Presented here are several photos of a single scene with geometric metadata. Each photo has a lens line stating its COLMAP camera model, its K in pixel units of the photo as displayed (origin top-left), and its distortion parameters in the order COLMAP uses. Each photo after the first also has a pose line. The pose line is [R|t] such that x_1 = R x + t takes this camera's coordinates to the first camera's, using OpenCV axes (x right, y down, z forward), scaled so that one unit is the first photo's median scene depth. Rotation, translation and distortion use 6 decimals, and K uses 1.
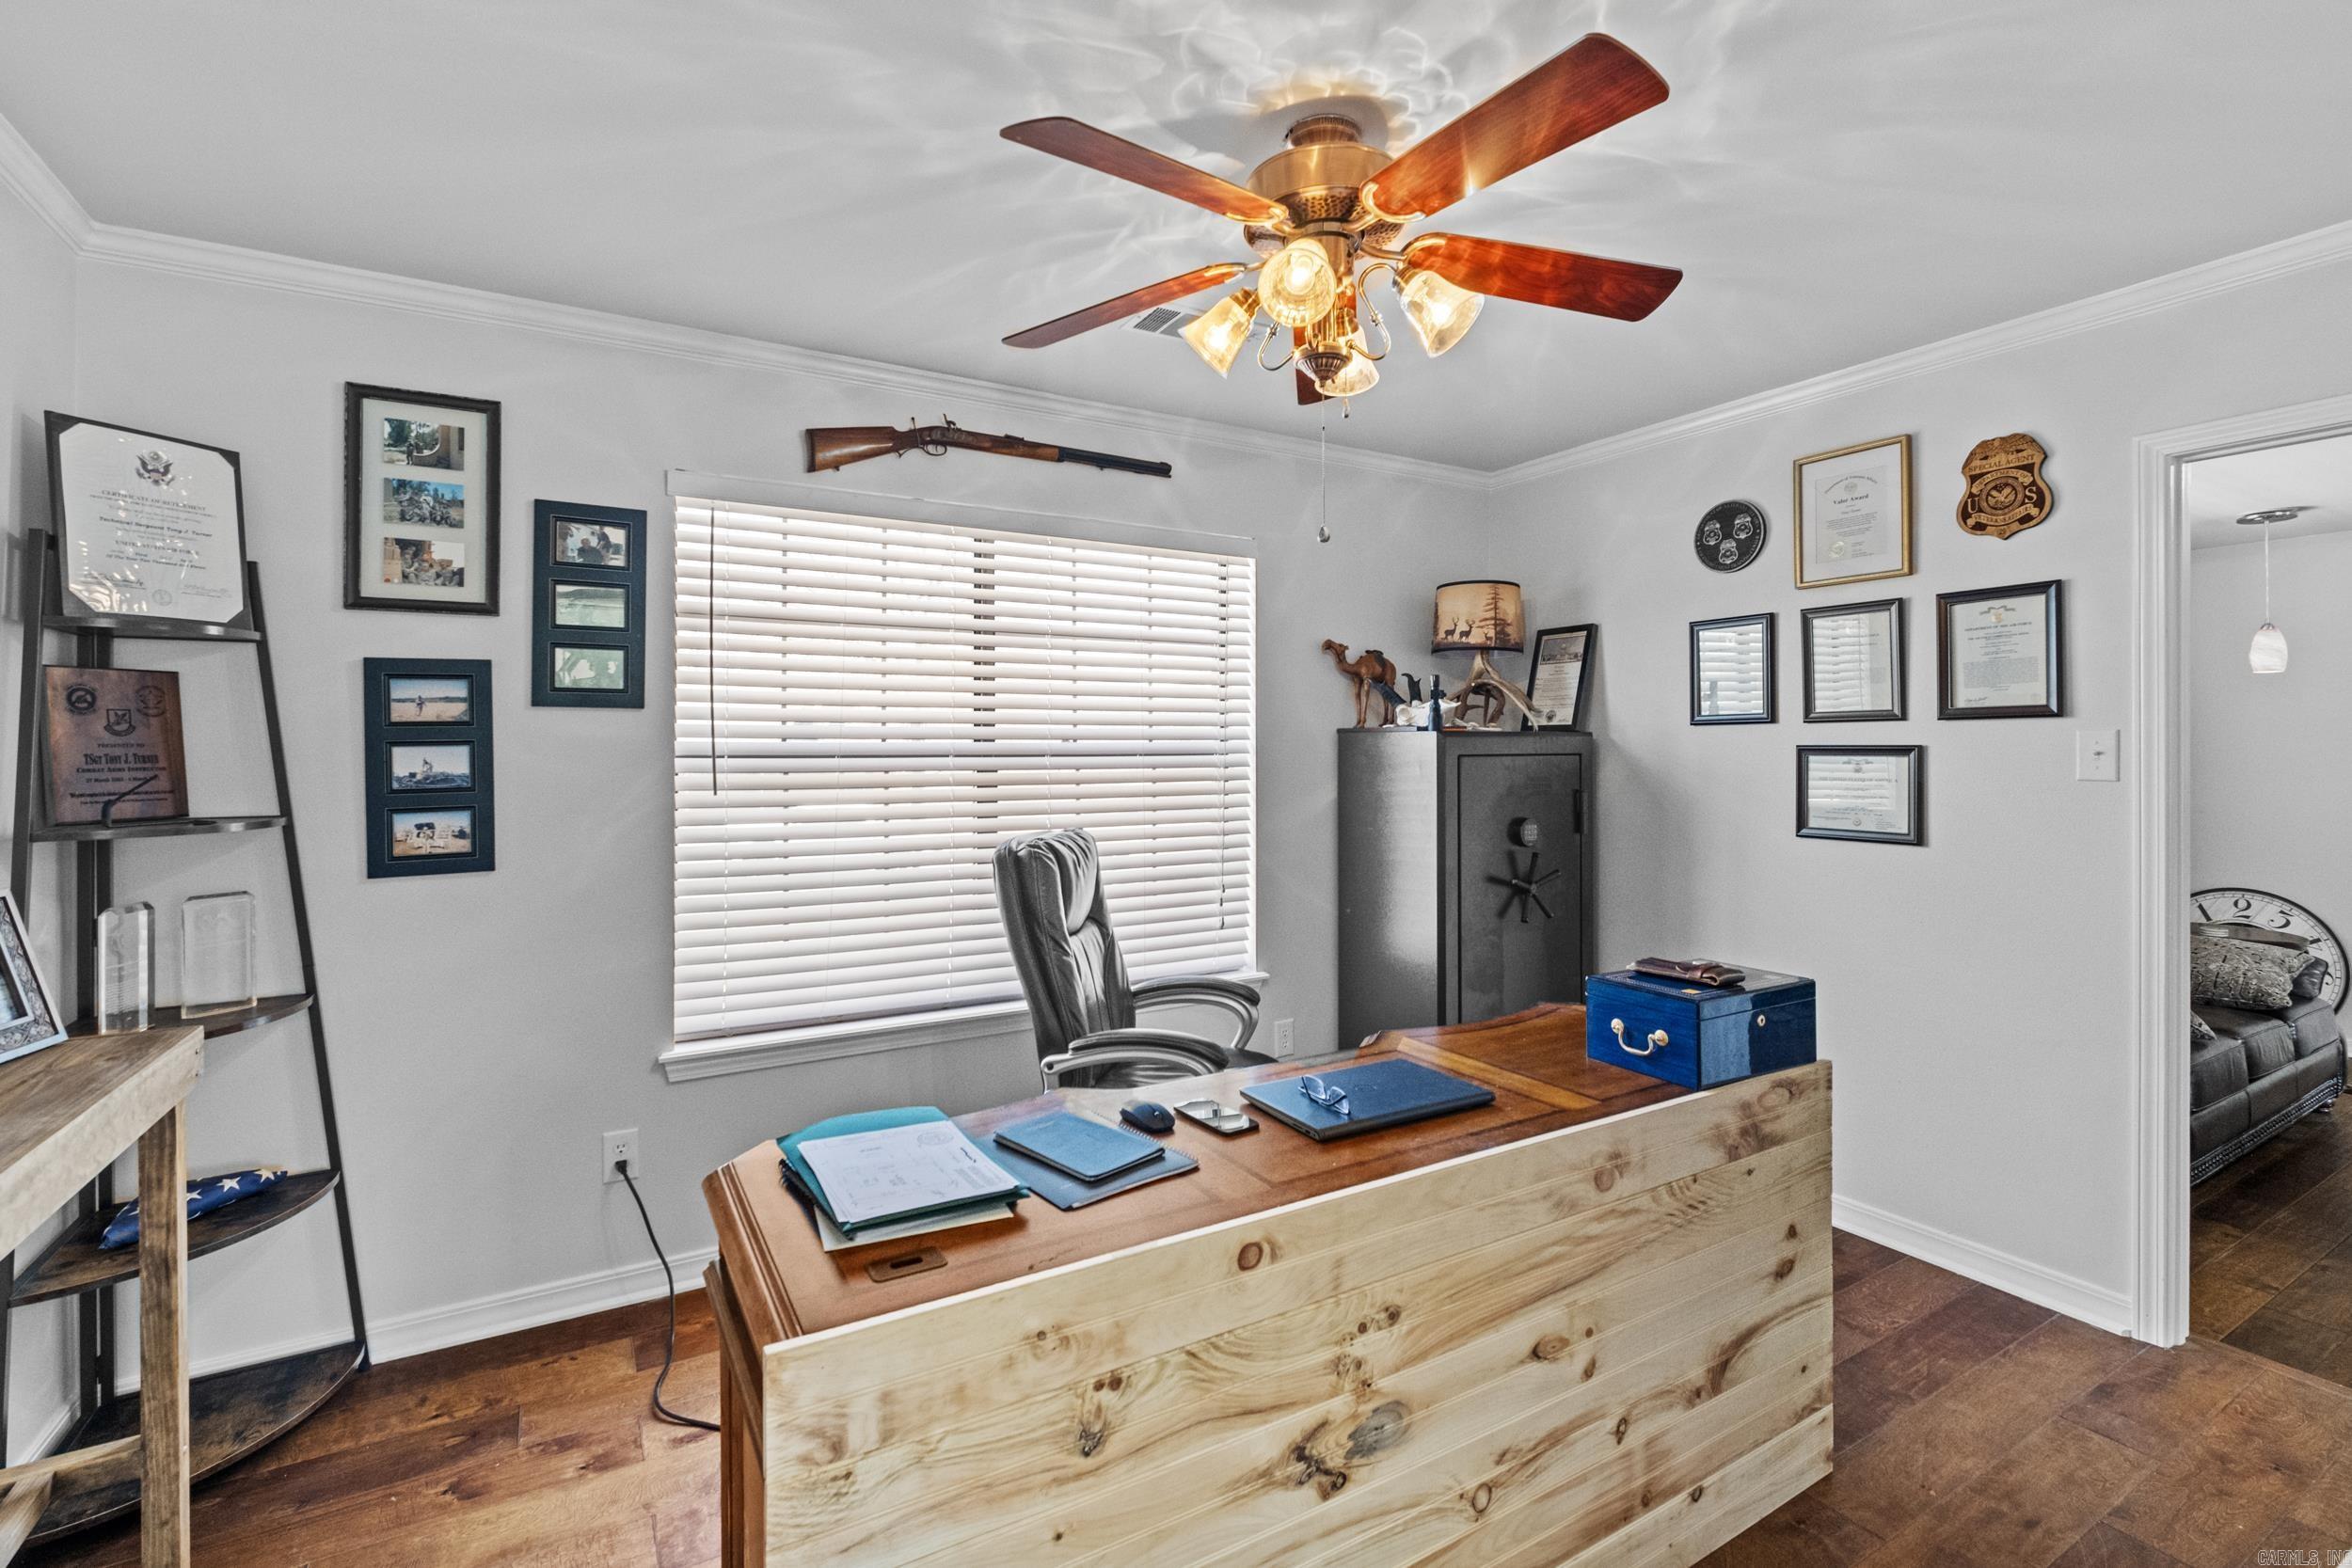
lens RADIAL K [[1035.4, 0, 1164.3], [0, 1035.4, 770.1], [0, 0, 1]] dist [-0.006076, -0.000483]
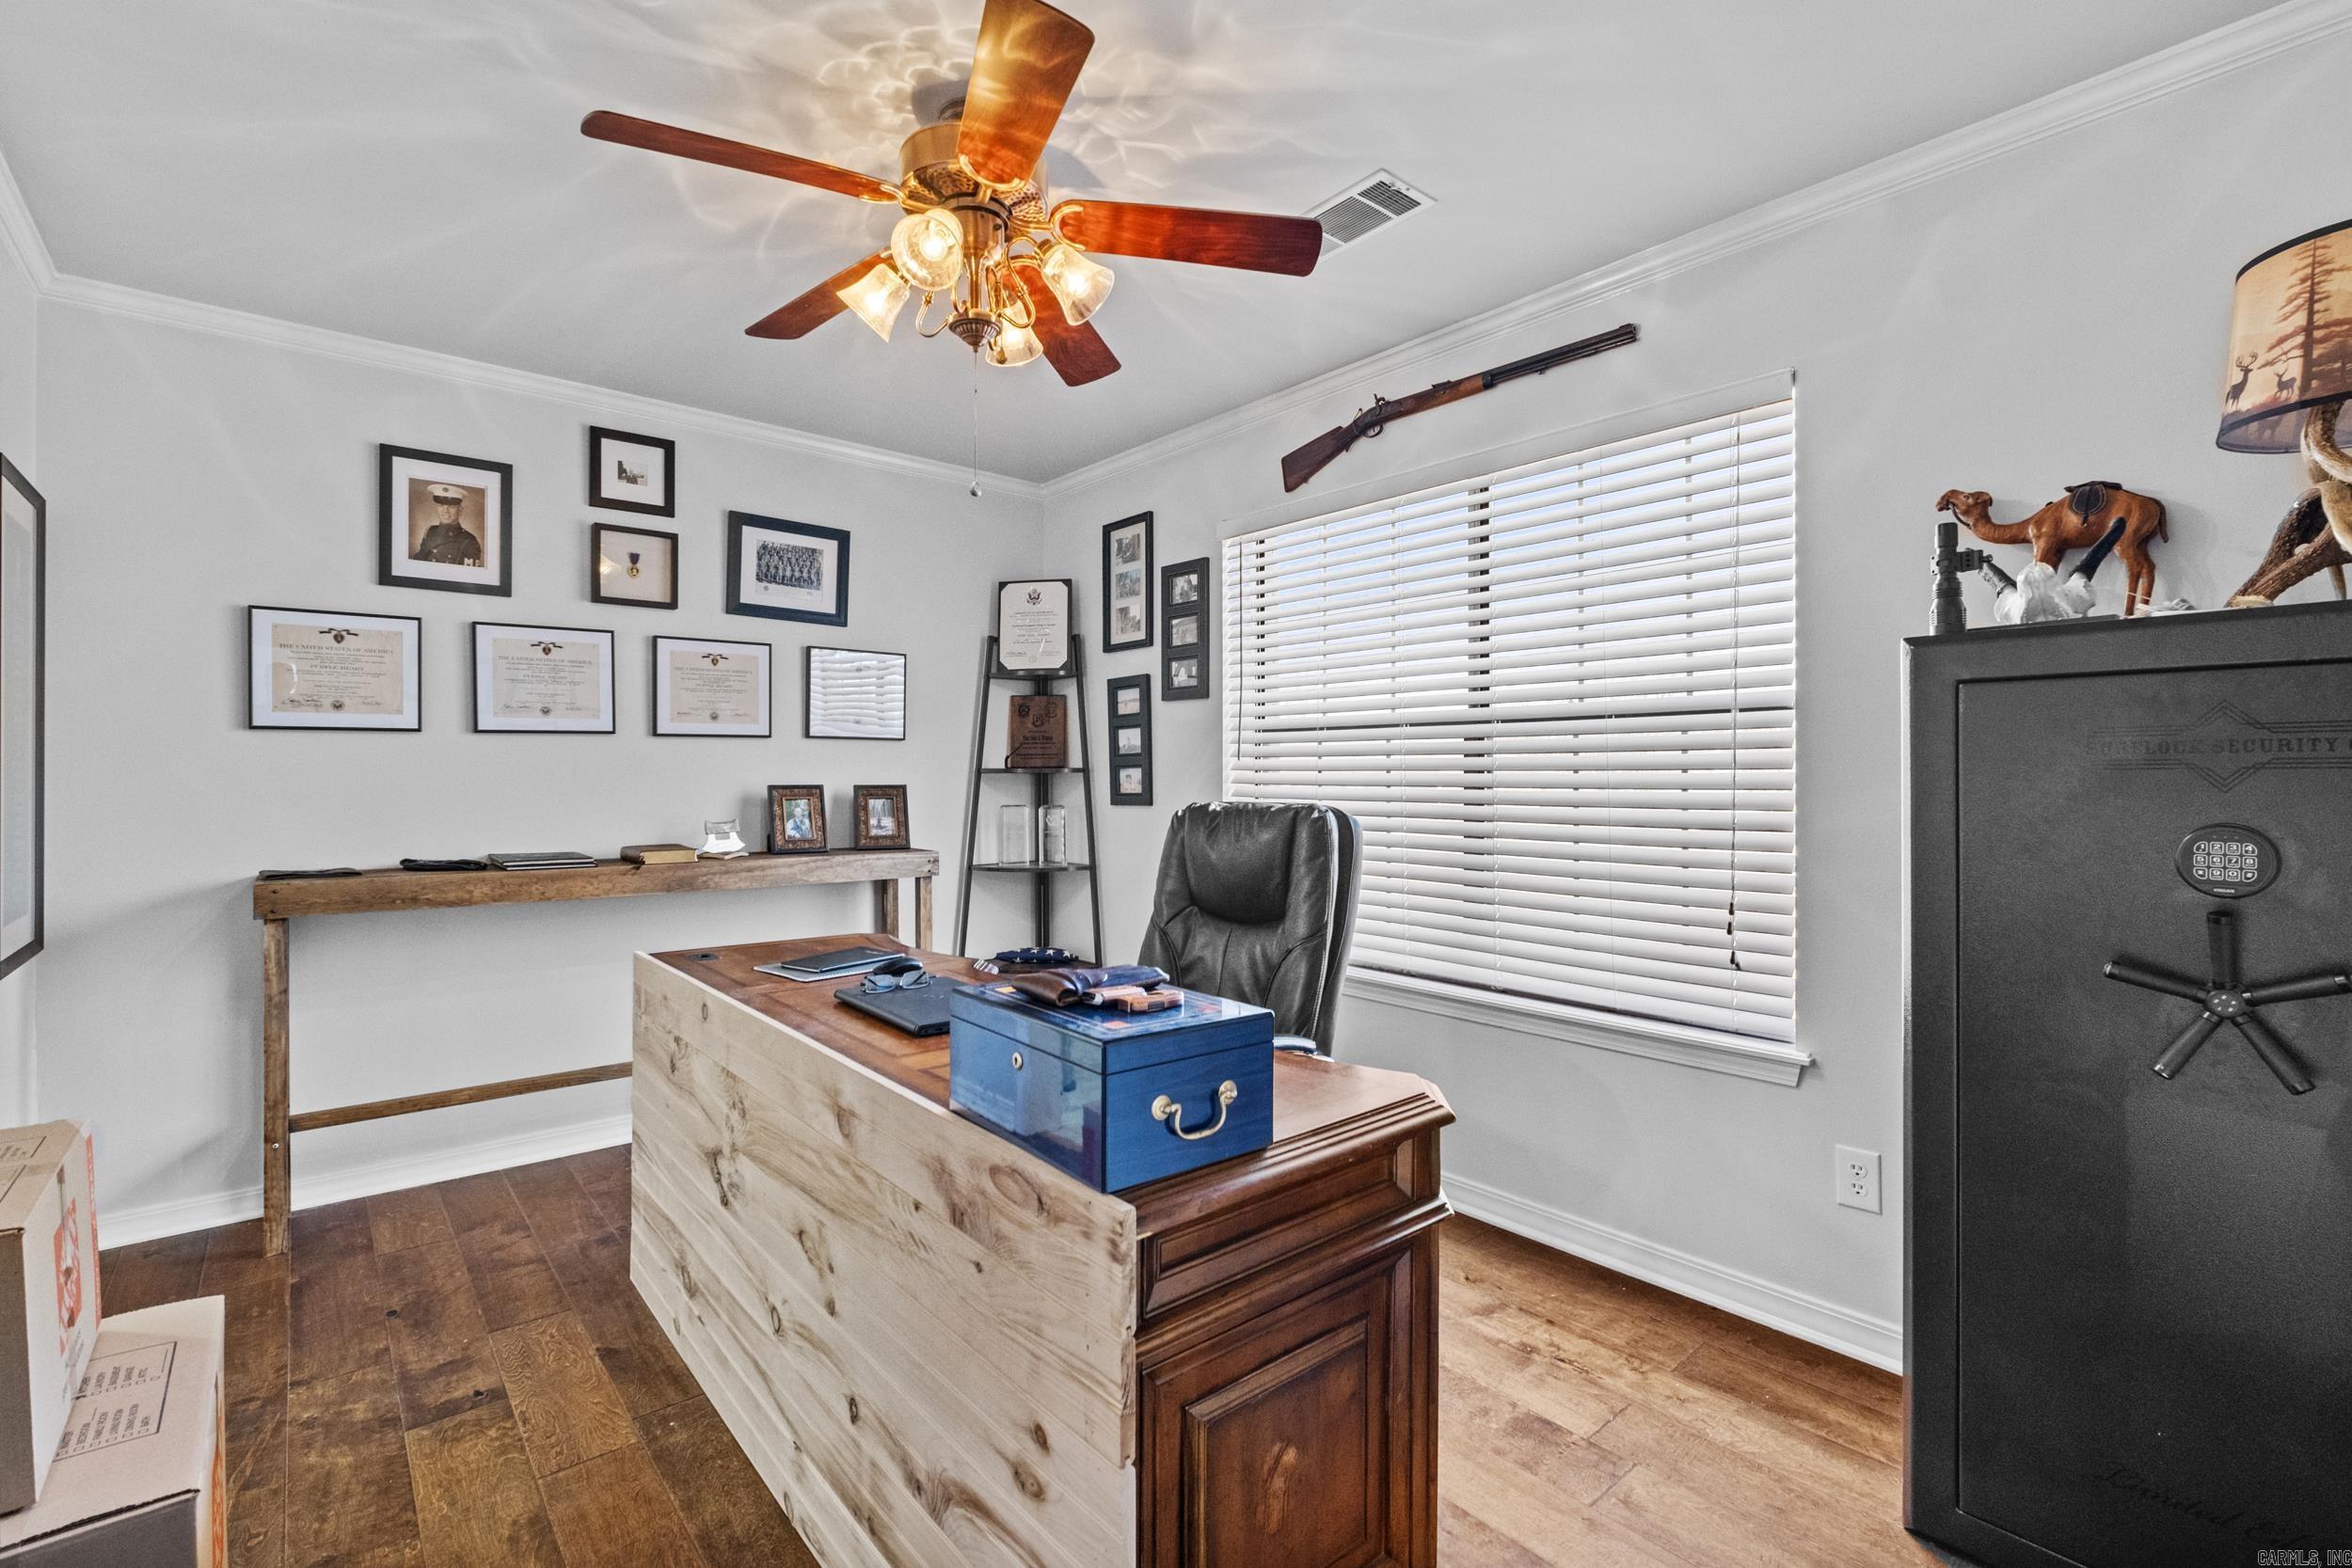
lens RADIAL K [[1035.4, 0, 1164.3], [0, 1035.4, 770.1], [0, 0, 1]] dist [-0.006076, -0.000483]
pose [[0.182611, 0.004839, -0.983173, 0.927306], [-0.011166, 0.999934, 0.002848, 0.037583], [0.983122, 0.010458, 0.182653, 0.732732]]
